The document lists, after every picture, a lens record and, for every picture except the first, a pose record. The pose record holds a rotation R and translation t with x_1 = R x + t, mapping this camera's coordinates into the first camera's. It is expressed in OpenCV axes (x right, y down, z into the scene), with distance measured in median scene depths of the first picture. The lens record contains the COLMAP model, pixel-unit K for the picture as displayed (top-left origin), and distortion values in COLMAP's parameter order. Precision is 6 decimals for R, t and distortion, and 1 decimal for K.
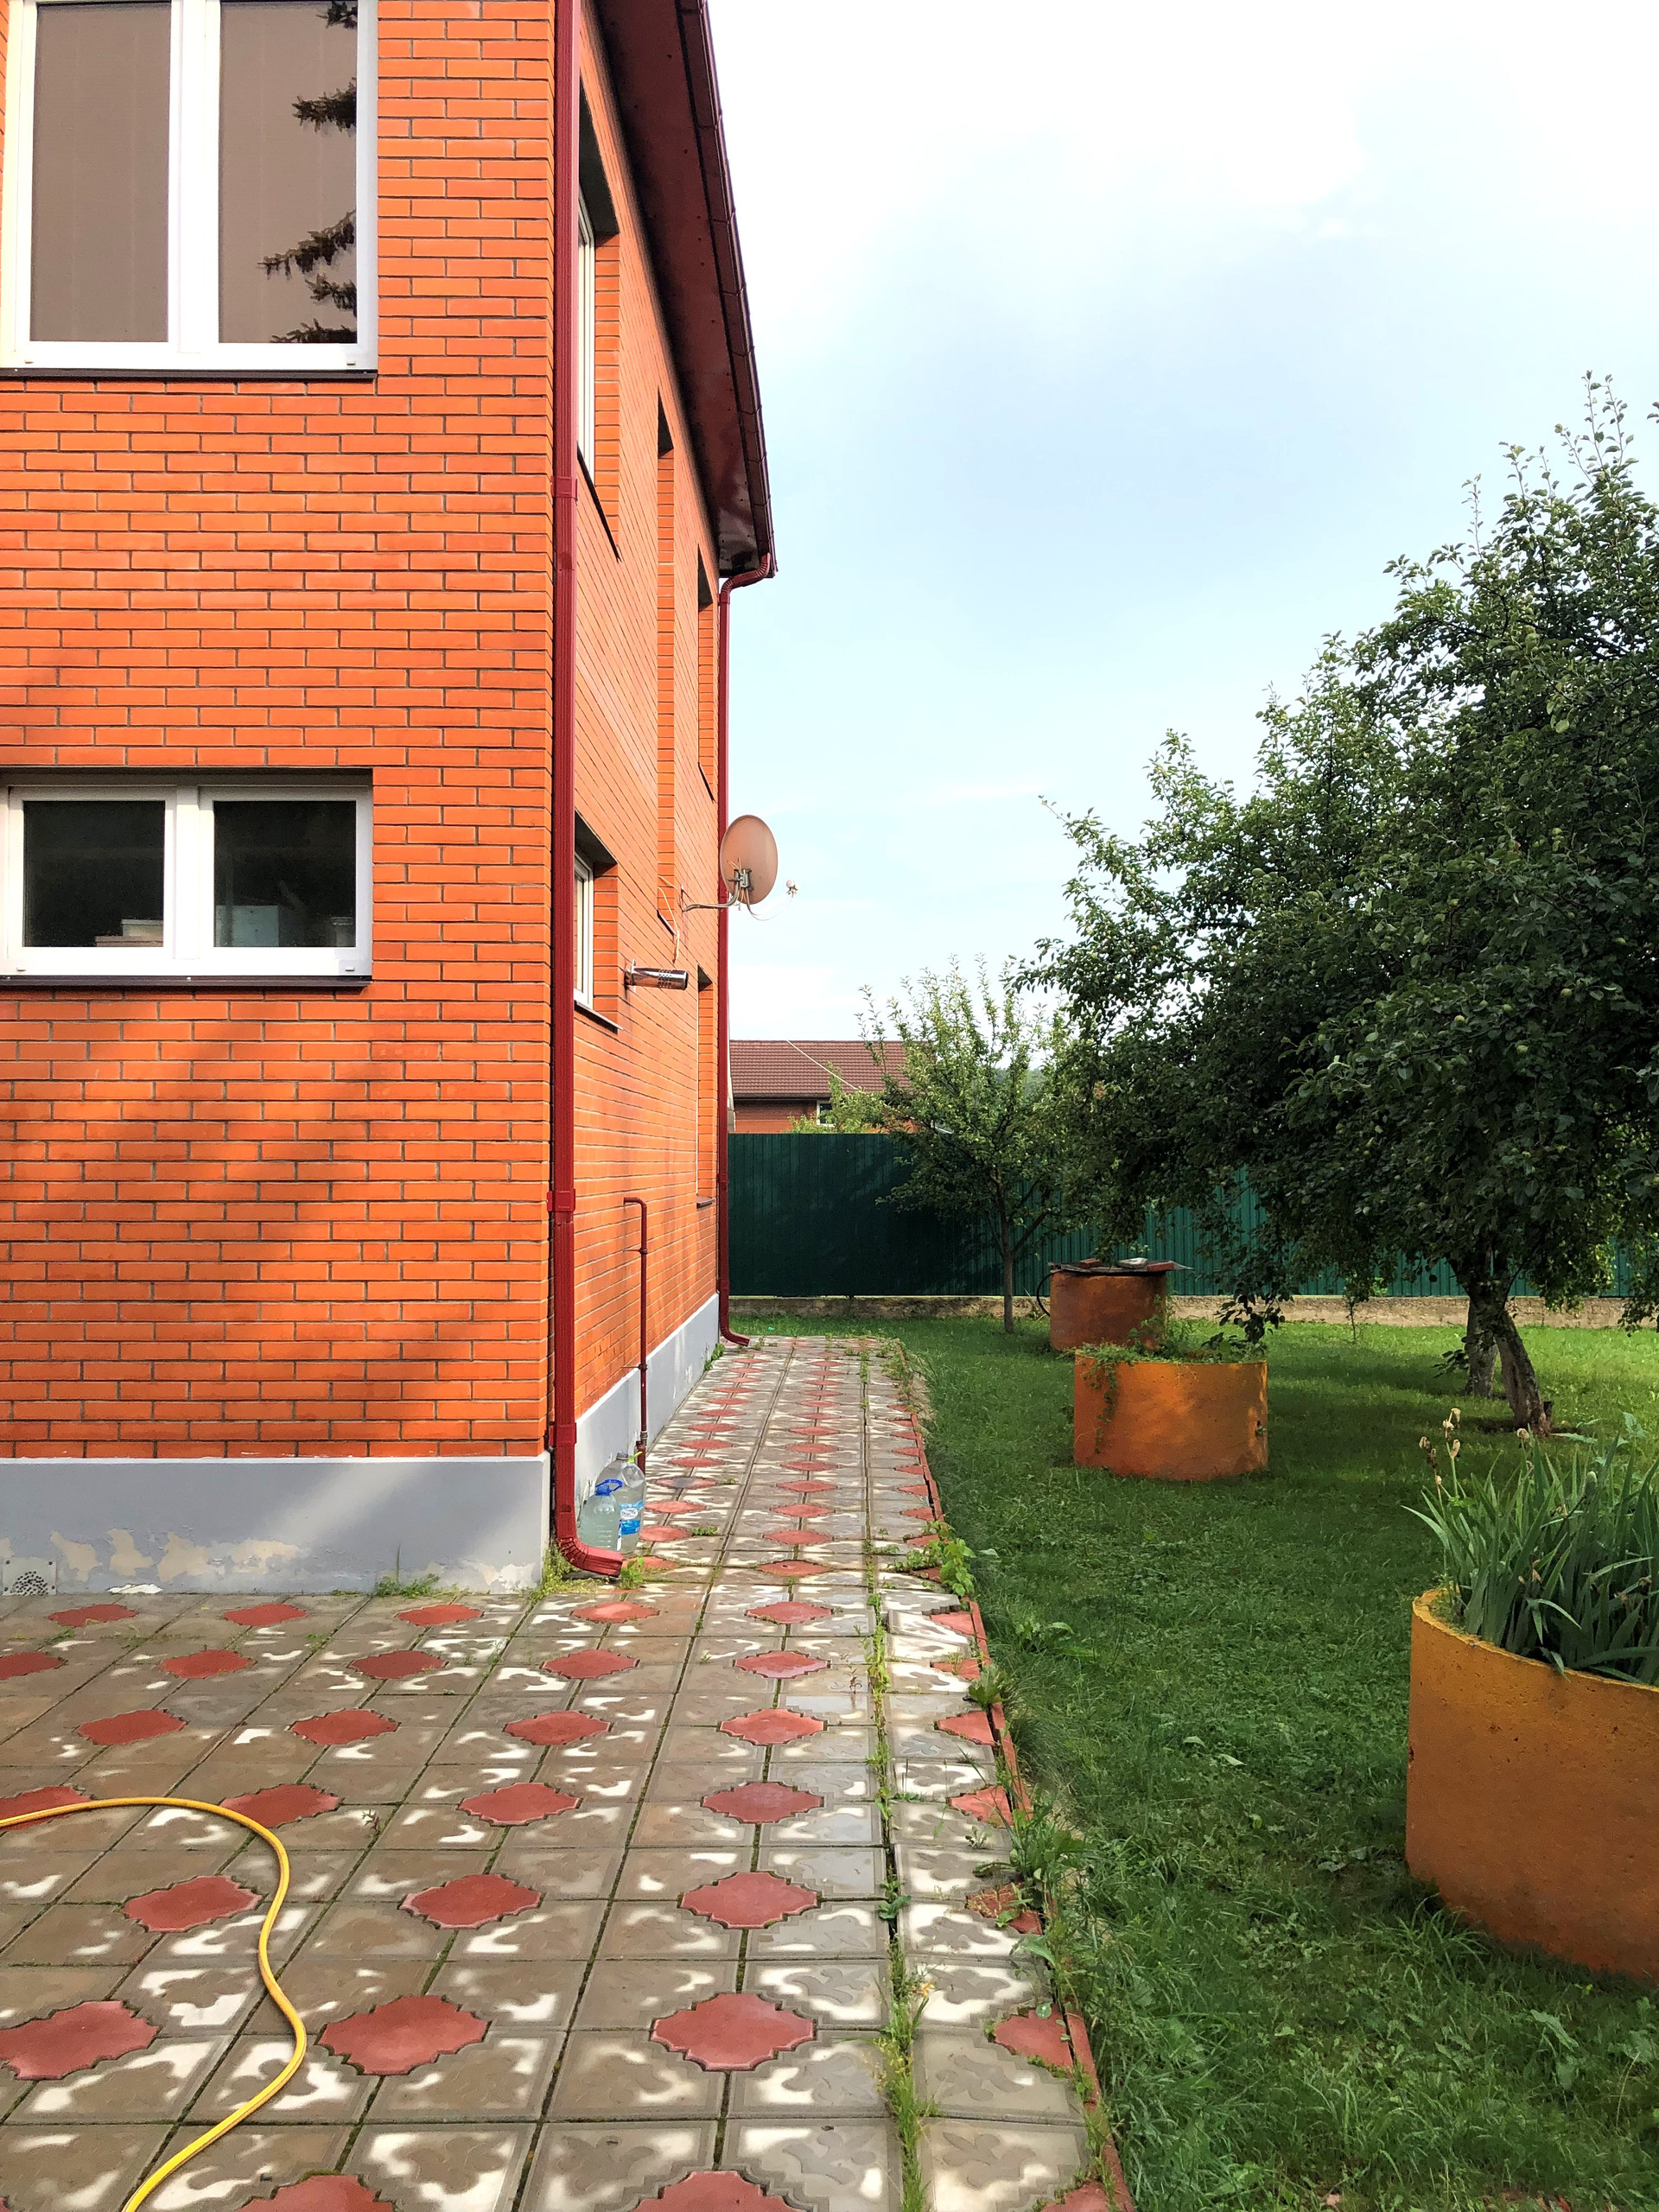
lens RADIAL K [[1827.2, 0, 836.3], [0, 1827.2, 1123.5], [0, 0, 1]] dist [0.038879, -0.046007]
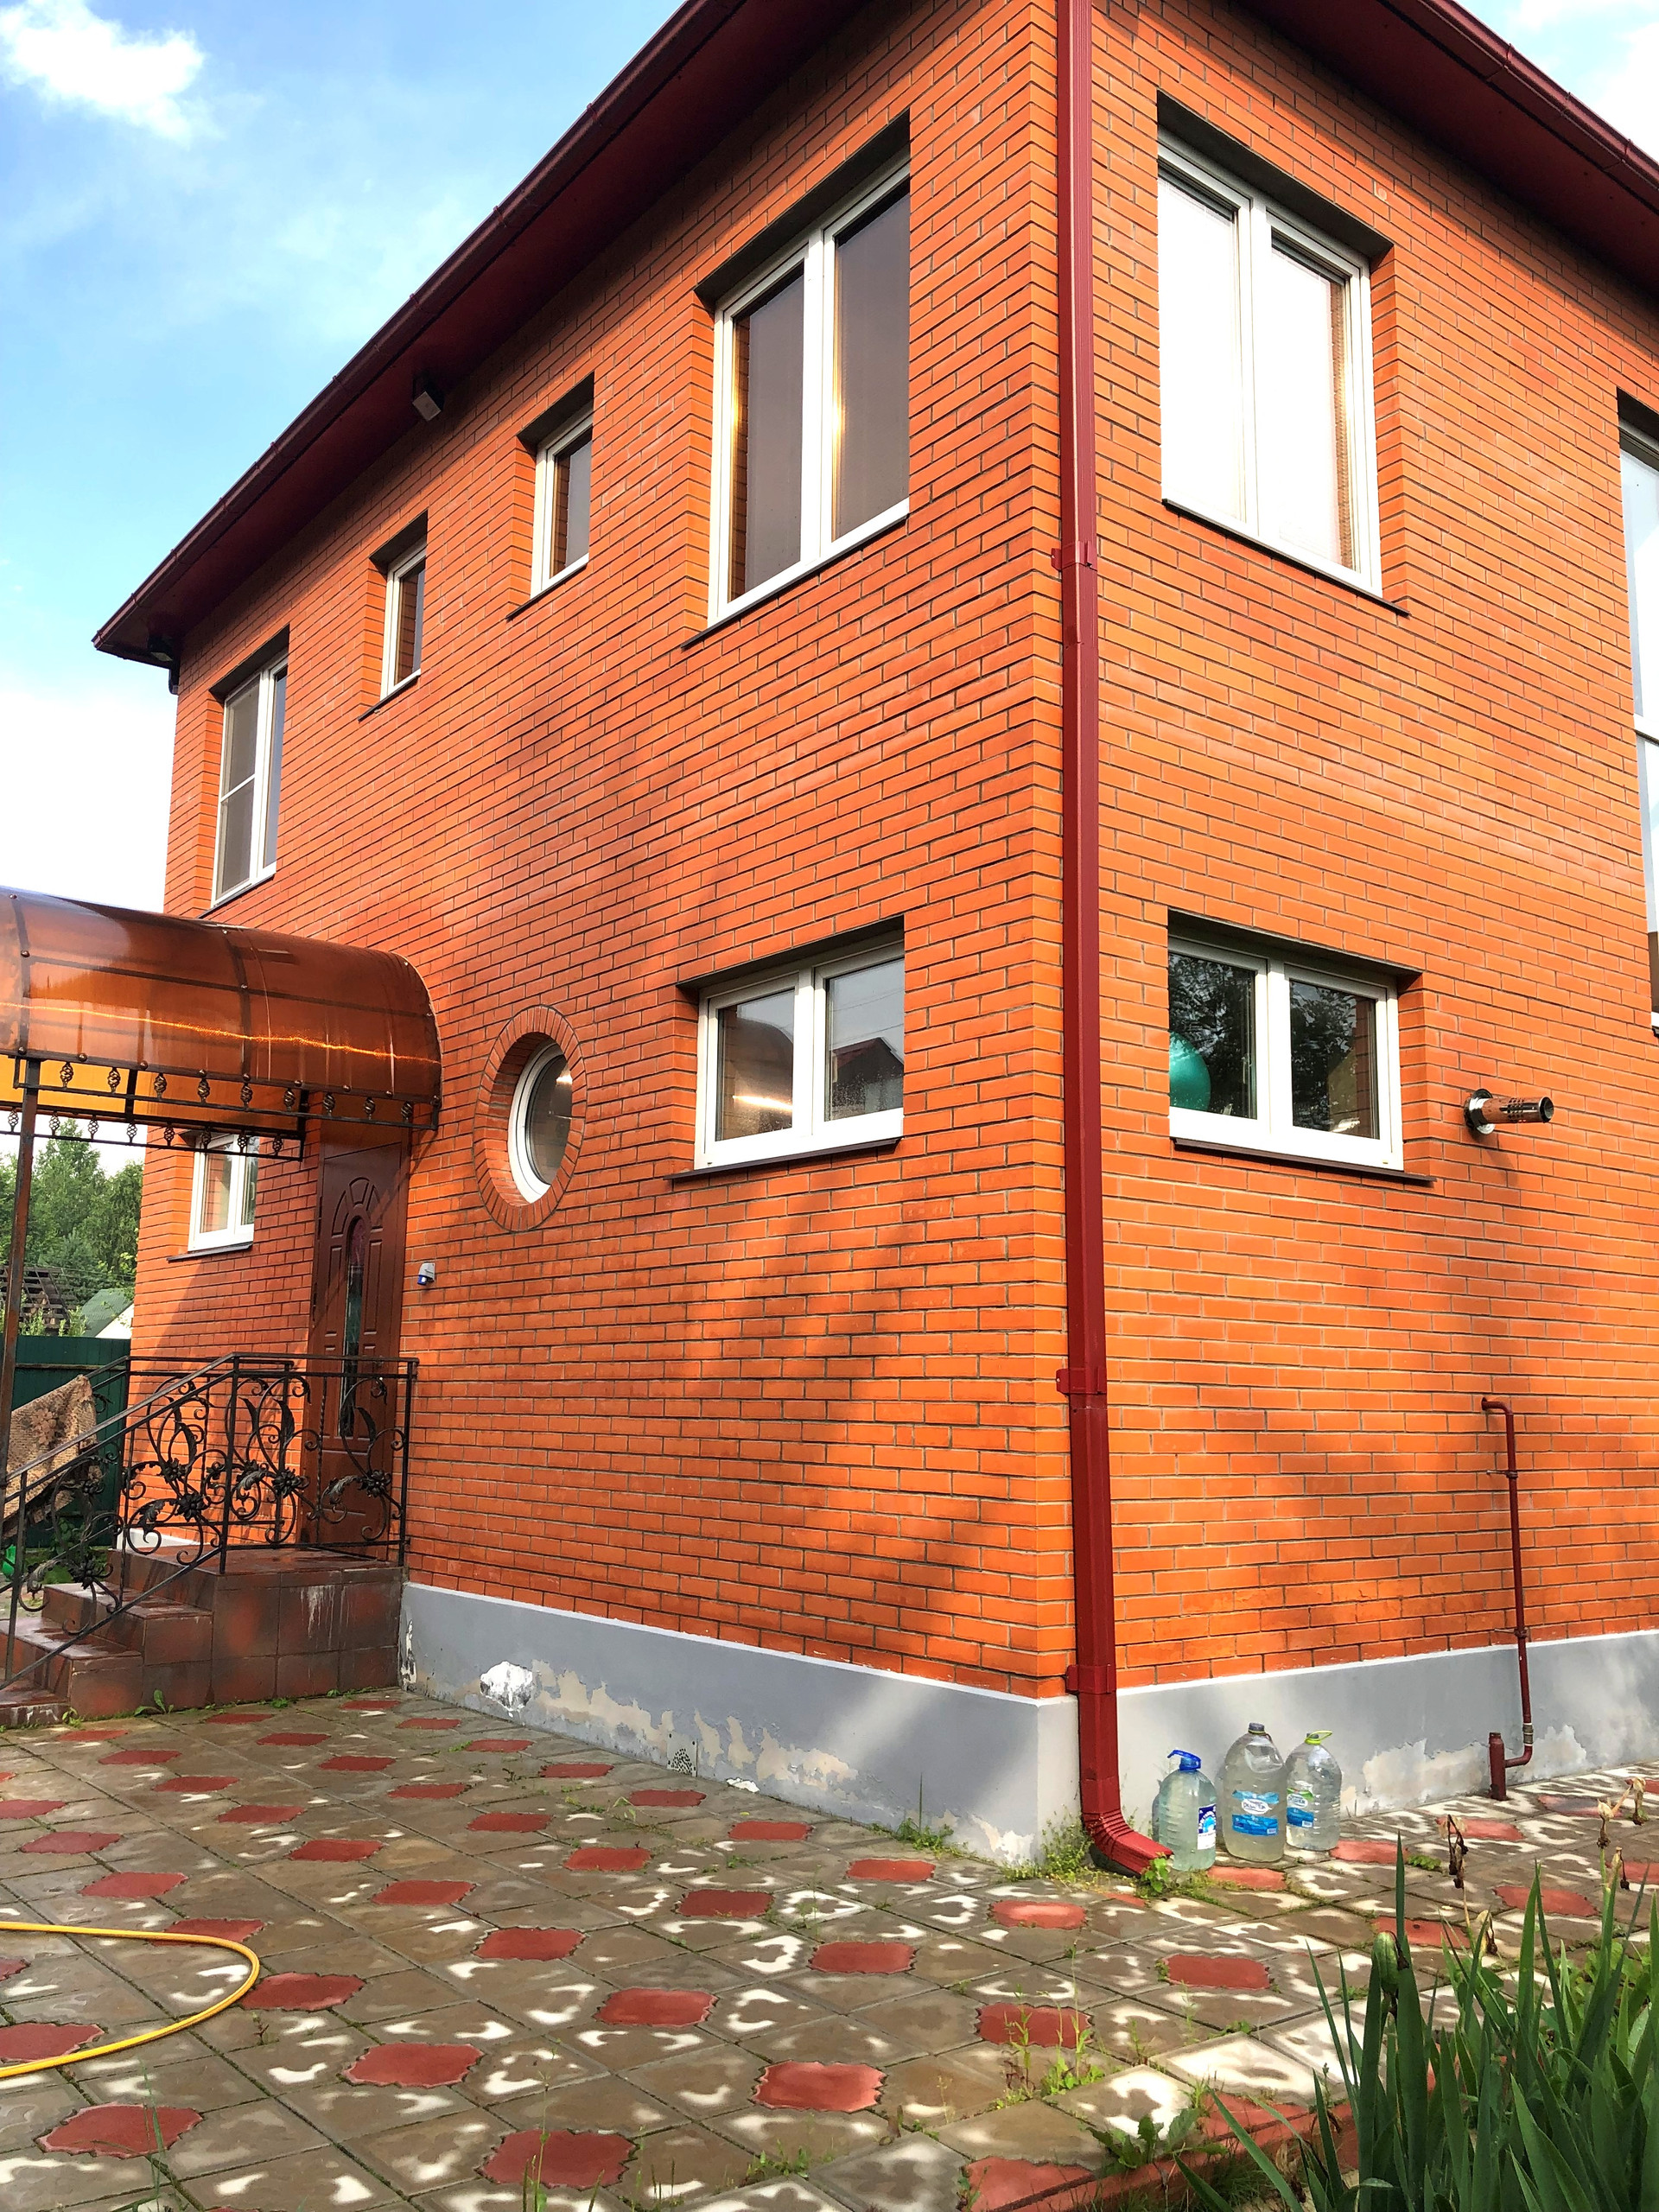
lens RADIAL K [[1827.2, 0, 787.2], [0, 1827.2, 1103.8], [0, 0, 1]] dist [0.038879, -0.046007]
pose [[0.610481, -0.120856, -0.782756, 0.434005], [0.002674, 0.988598, -0.150553, 0.044106], [0.792026, 0.089817, 0.603844, 0.399814]]
